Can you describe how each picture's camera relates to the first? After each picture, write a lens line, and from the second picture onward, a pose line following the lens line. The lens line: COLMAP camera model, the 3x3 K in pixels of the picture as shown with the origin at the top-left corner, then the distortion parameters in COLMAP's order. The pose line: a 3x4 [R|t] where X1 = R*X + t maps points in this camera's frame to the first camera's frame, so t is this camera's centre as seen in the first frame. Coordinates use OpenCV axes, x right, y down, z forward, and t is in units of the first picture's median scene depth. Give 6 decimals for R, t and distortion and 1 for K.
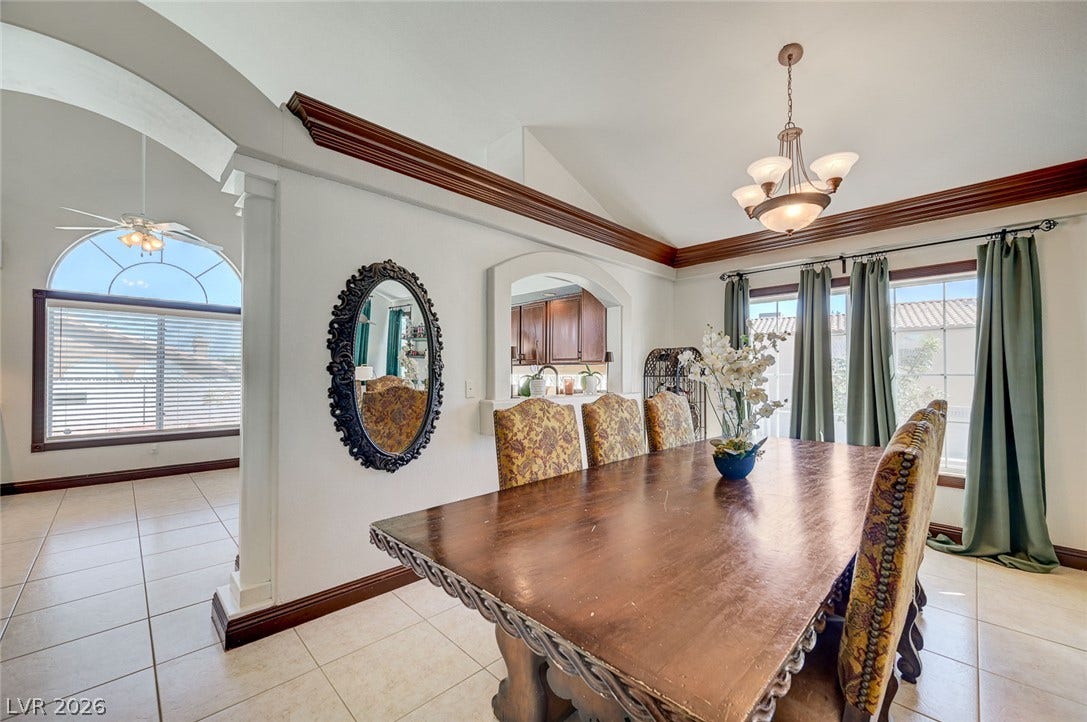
lens RADIAL K [[429.6, 0, 549.6], [0, 429.6, 369.3], [0, 0, 1]] dist [-0.001355, 0.000083]
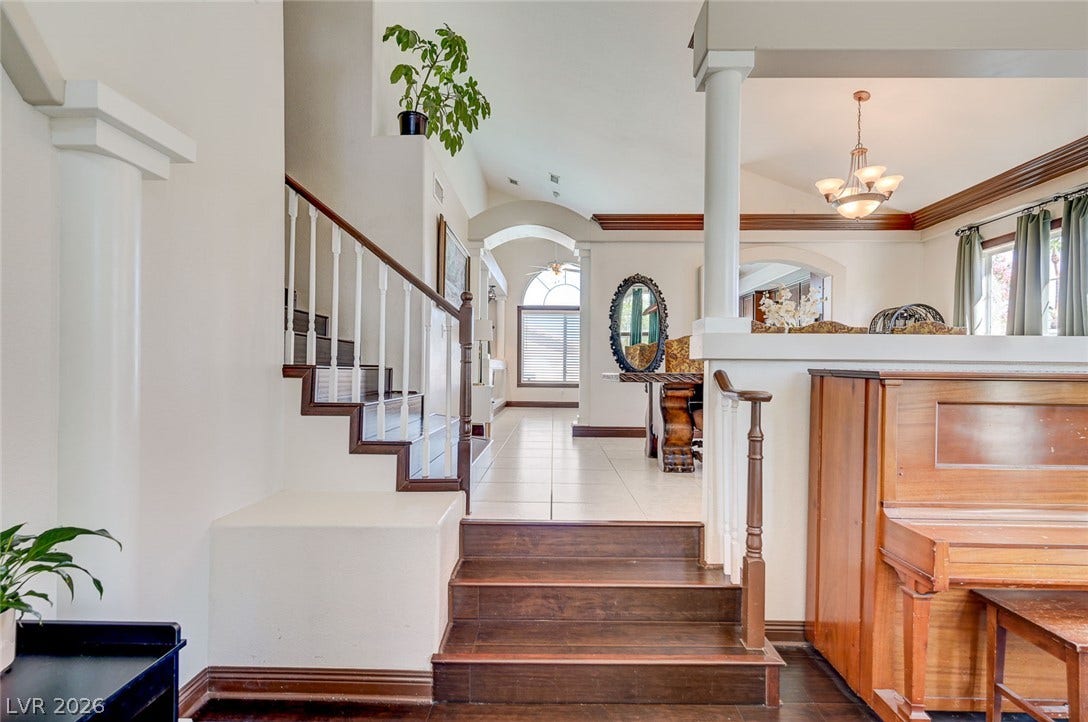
lens RADIAL K [[495.2, 0, 549.4], [0, 495.2, 368.5], [0, 0, 1]] dist [0.003725, 0.000734]
pose [[0.699349, -0.000358, -0.714780, 0.732645], [0.000573, 1.000000, 0.000060, 0.140321], [0.714780, -0.000451, 0.699349, -0.678265]]
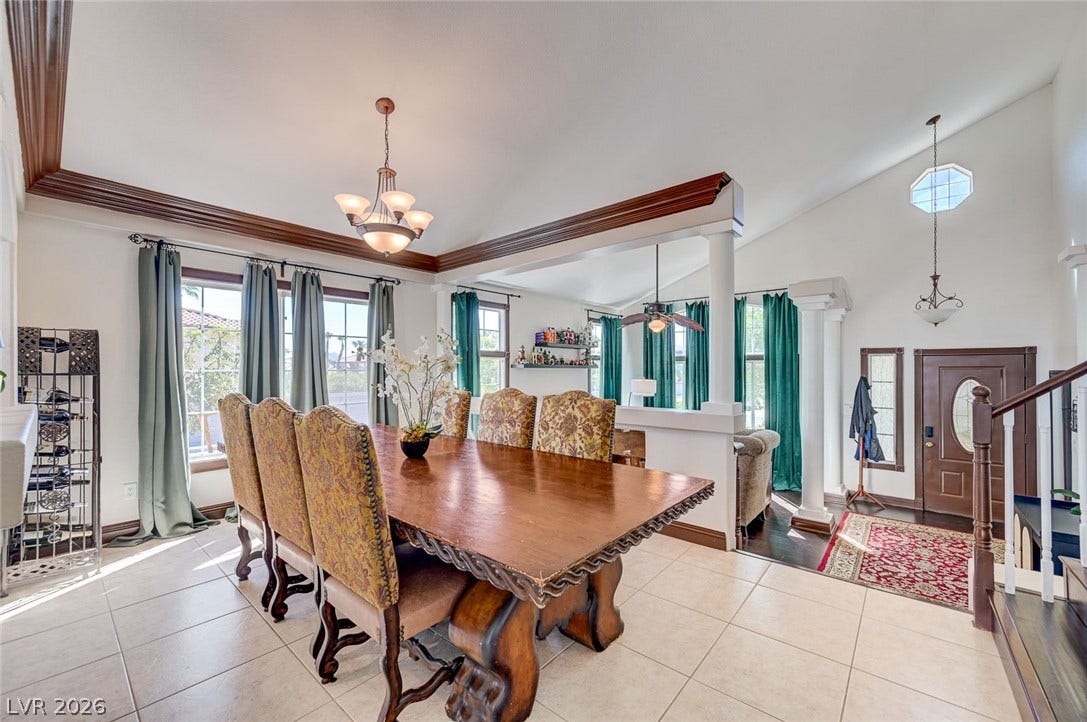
lens RADIAL K [[429.6, 0, 547.0], [0, 429.6, 363.8], [0, 0, 1]] dist [-0.001355, 0.000083]
pose [[-0.079529, 0.012672, 0.996752, -0.493166], [-0.009118, 0.999868, -0.013439, 0.006105], [-0.996791, -0.010157, -0.079403, 0.451783]]
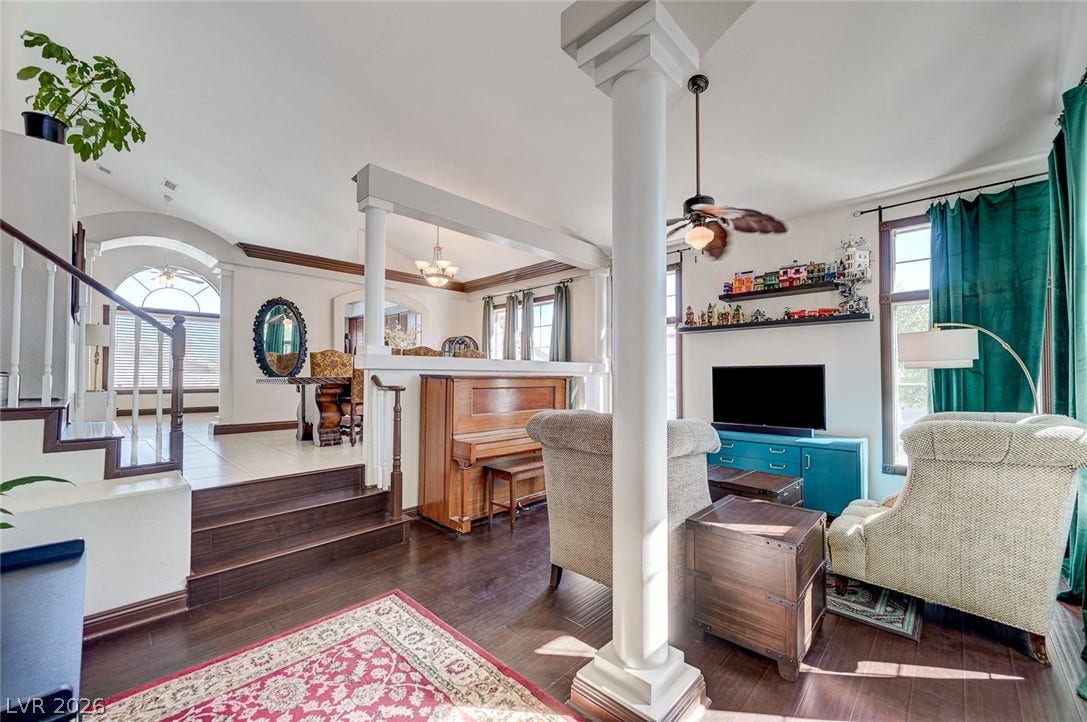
lens RADIAL K [[429.6, 0, 546.1], [0, 429.6, 367.8], [0, 0, 1]] dist [-0.001355, 0.000083]
pose [[0.999649, -0.004010, 0.026169, 0.804091], [0.004276, 0.999940, -0.010124, 0.137377], [-0.026127, 0.010233, 0.999606, -1.114675]]
